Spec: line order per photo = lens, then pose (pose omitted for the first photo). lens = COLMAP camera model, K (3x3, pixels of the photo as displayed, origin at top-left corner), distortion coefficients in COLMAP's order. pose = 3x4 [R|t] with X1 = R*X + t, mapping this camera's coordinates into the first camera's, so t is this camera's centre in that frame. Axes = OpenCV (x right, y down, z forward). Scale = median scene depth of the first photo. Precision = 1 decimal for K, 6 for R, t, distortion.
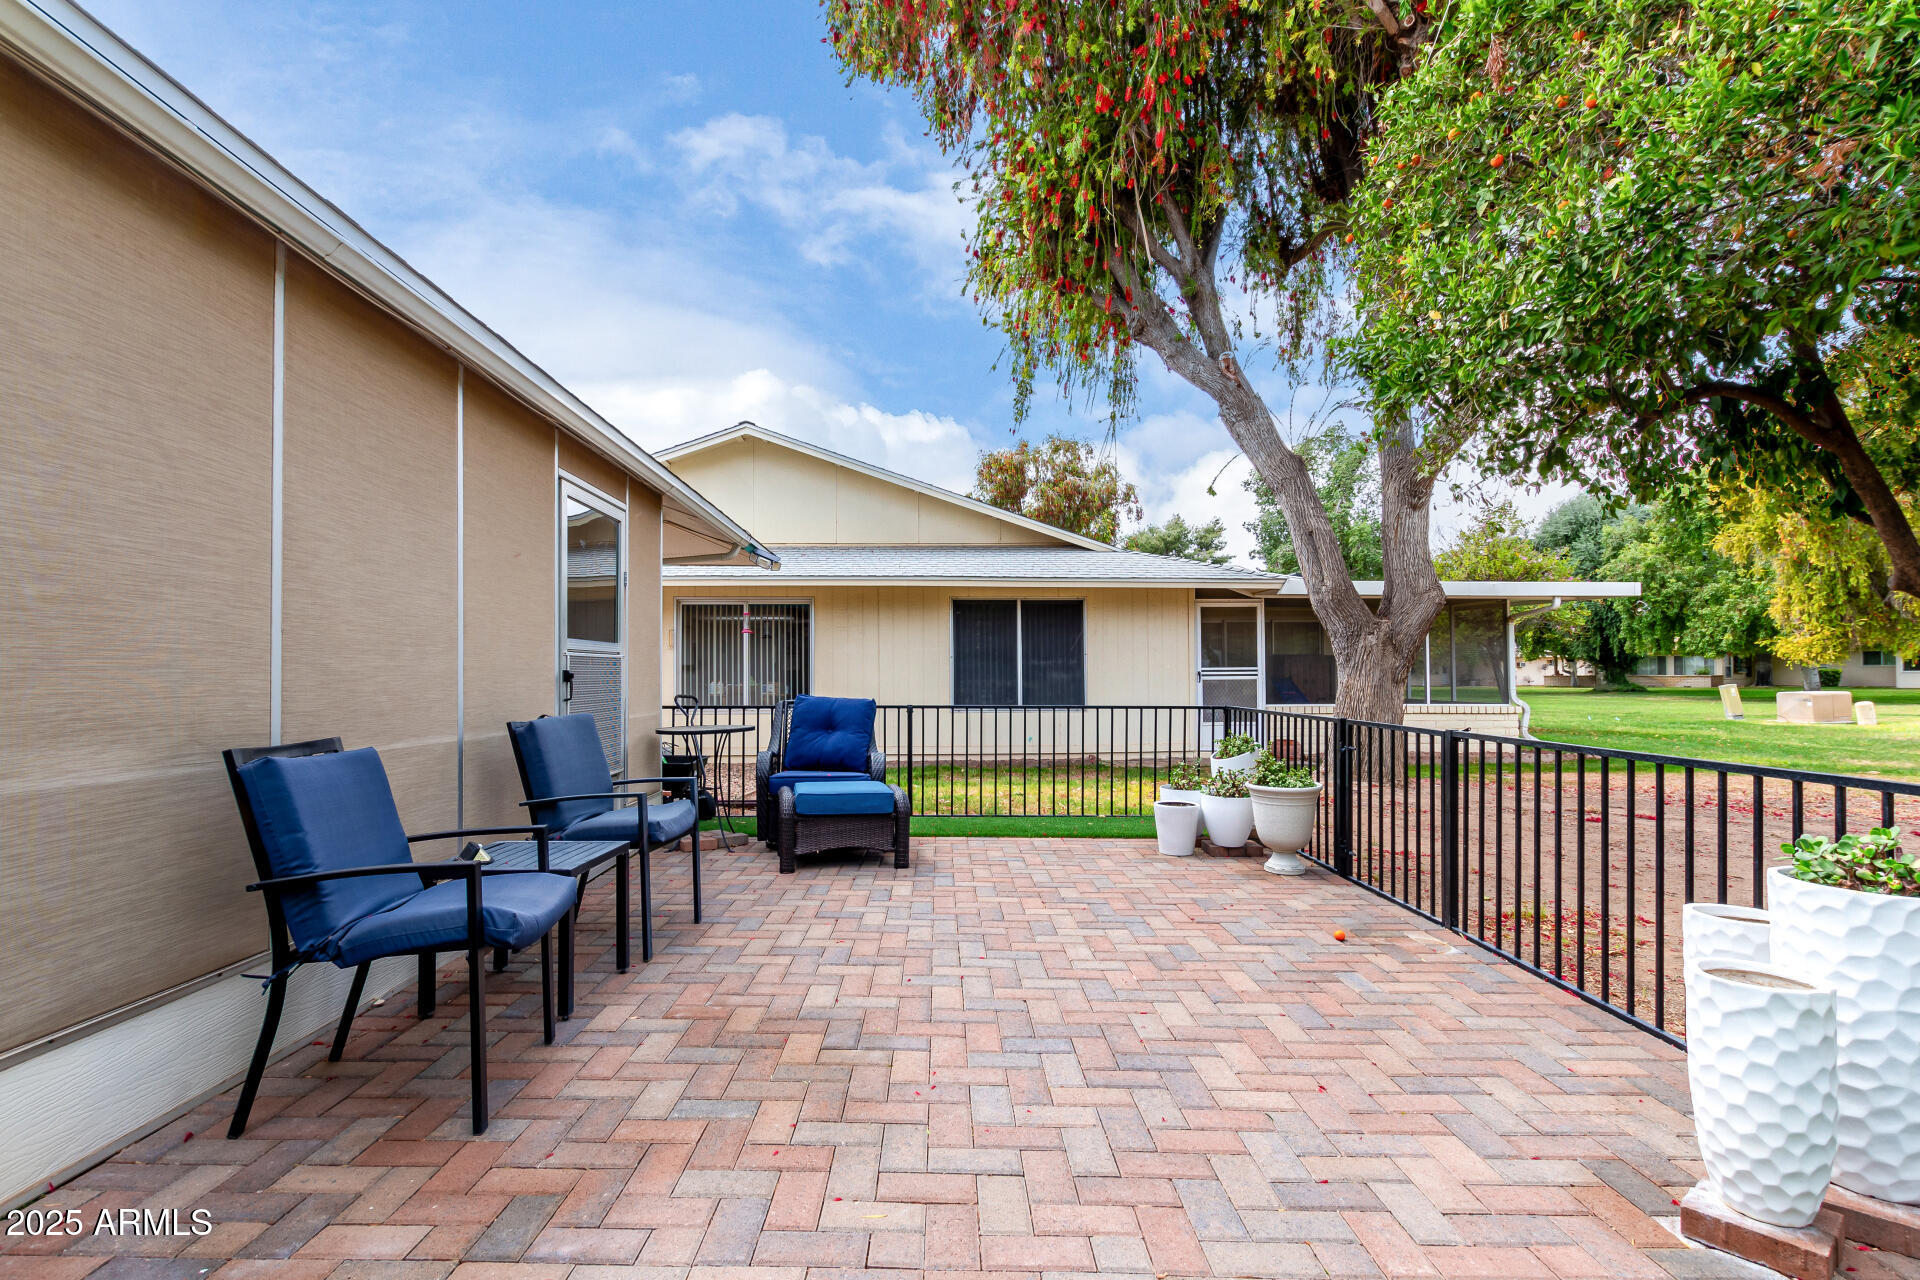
lens RADIAL K [[886.2, 0, 951.3], [0, 886.2, 660.1], [0, 0, 1]] dist [-0.000575, -0.000140]
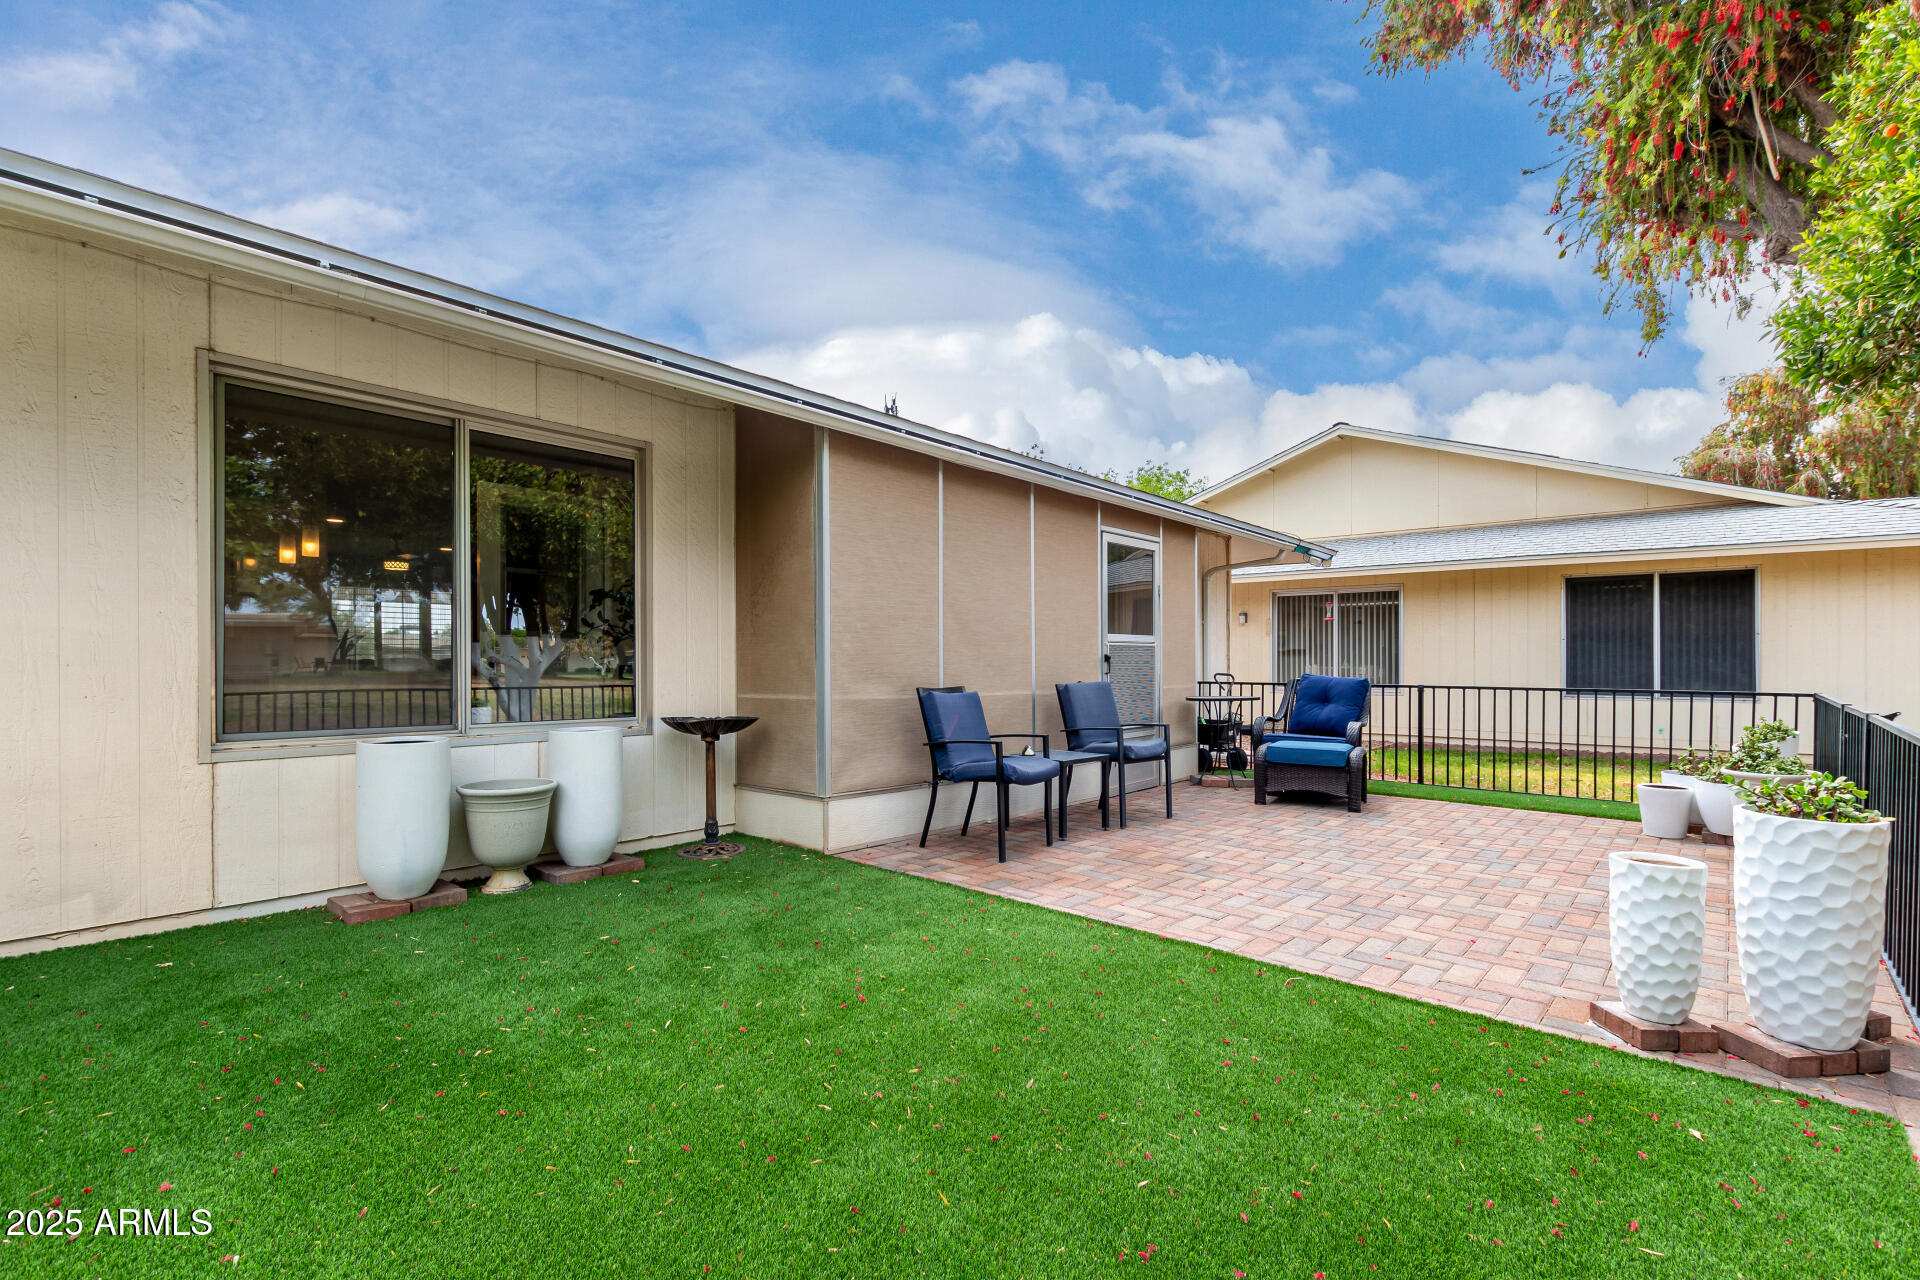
lens RADIAL K [[886.2, 0, 951.3], [0, 886.2, 660.1], [0, 0, 1]] dist [-0.000575, -0.000140]
pose [[0.743336, 0.001651, -0.668916, 0.606811], [0.010092, 0.999855, 0.013682, -0.004216], [0.668842, -0.016921, 0.743212, -0.513717]]
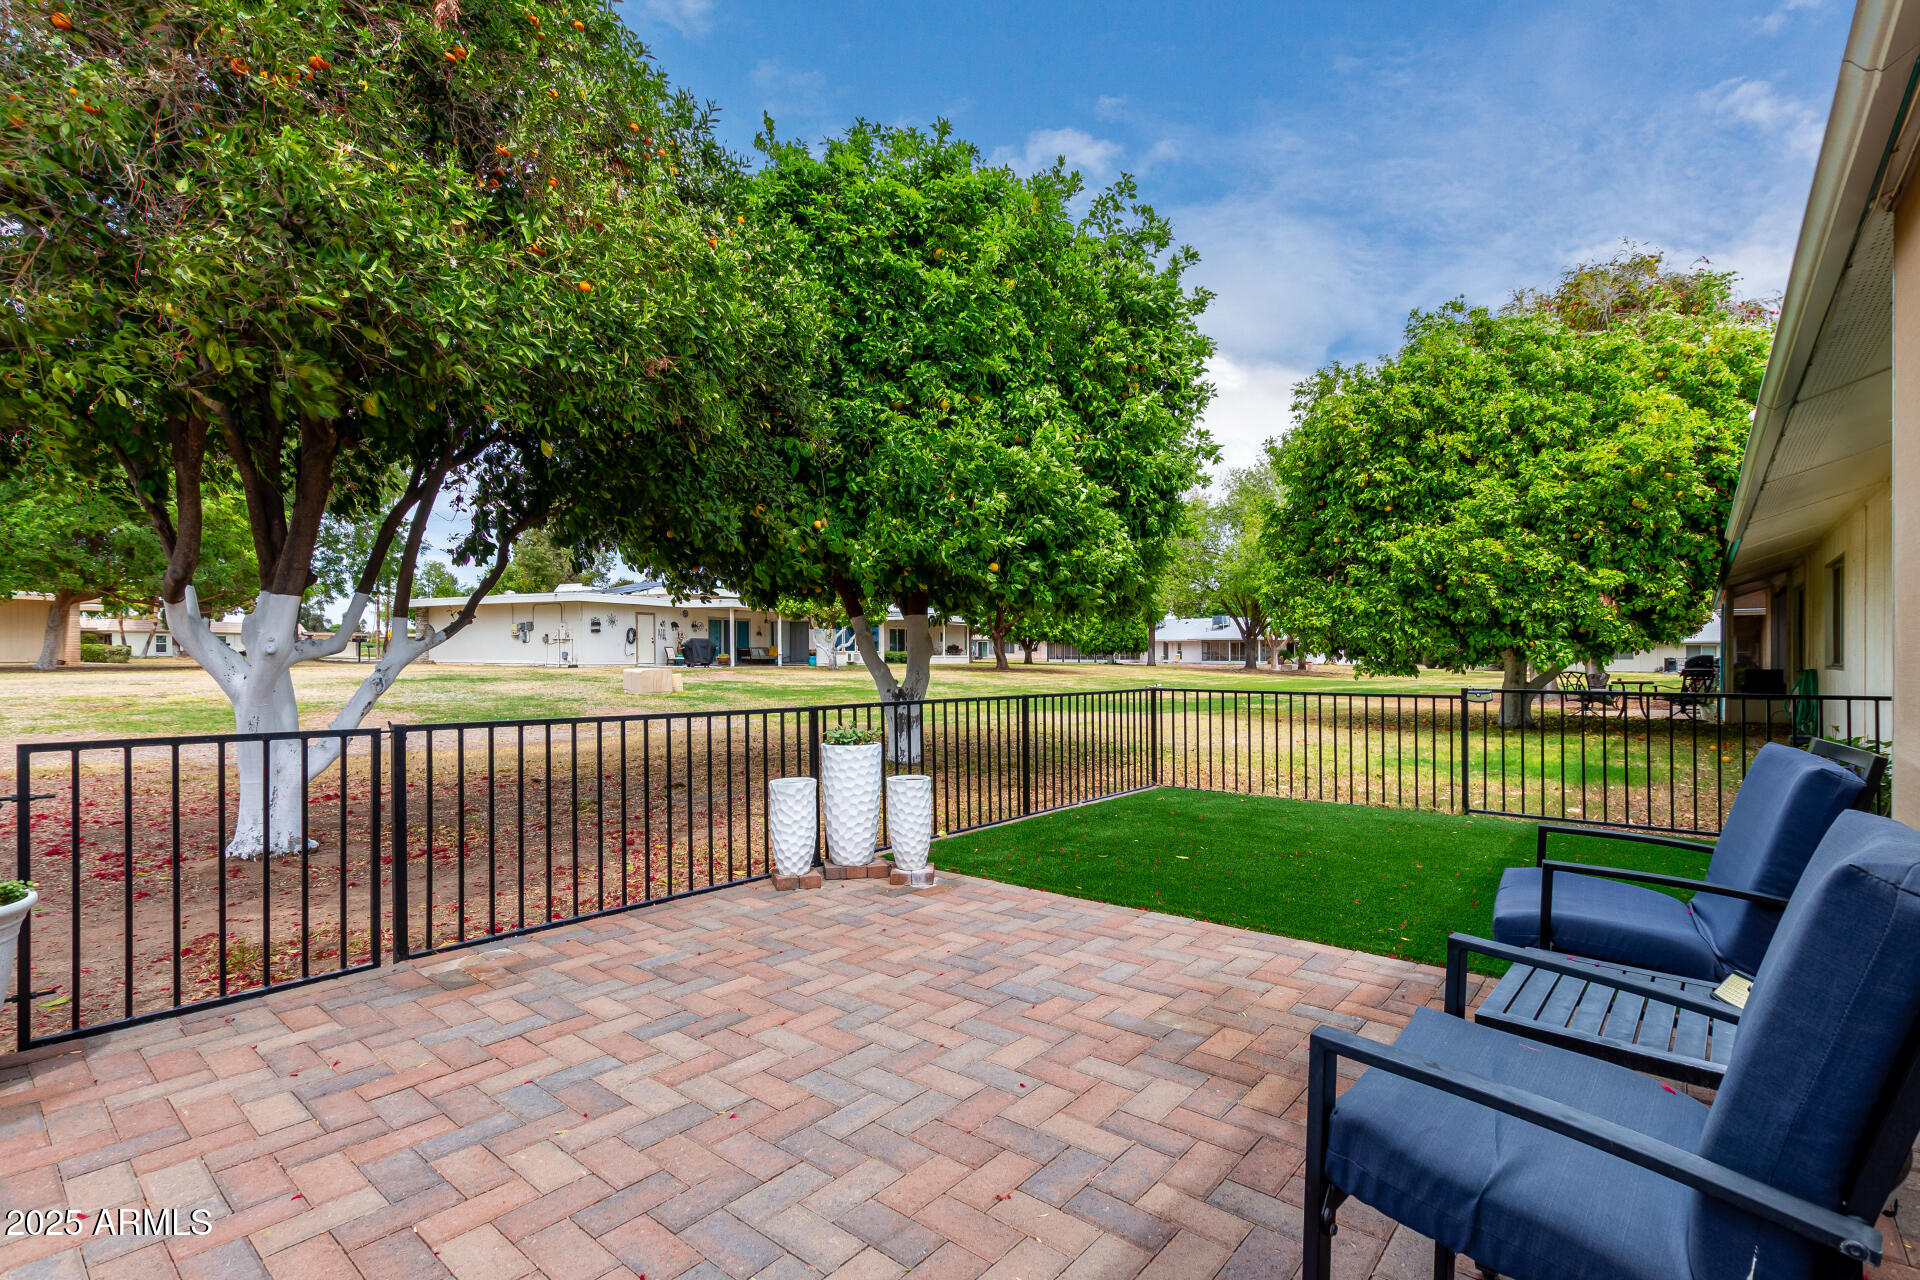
lens RADIAL K [[886.2, 0, 951.3], [0, 886.2, 660.1], [0, 0, 1]] dist [-0.000575, -0.000140]
pose [[-0.758254, -0.001644, 0.651957, -0.502825], [-0.015729, 0.999752, -0.015773, 0.030624], [-0.651770, -0.022215, -0.758092, 1.705084]]
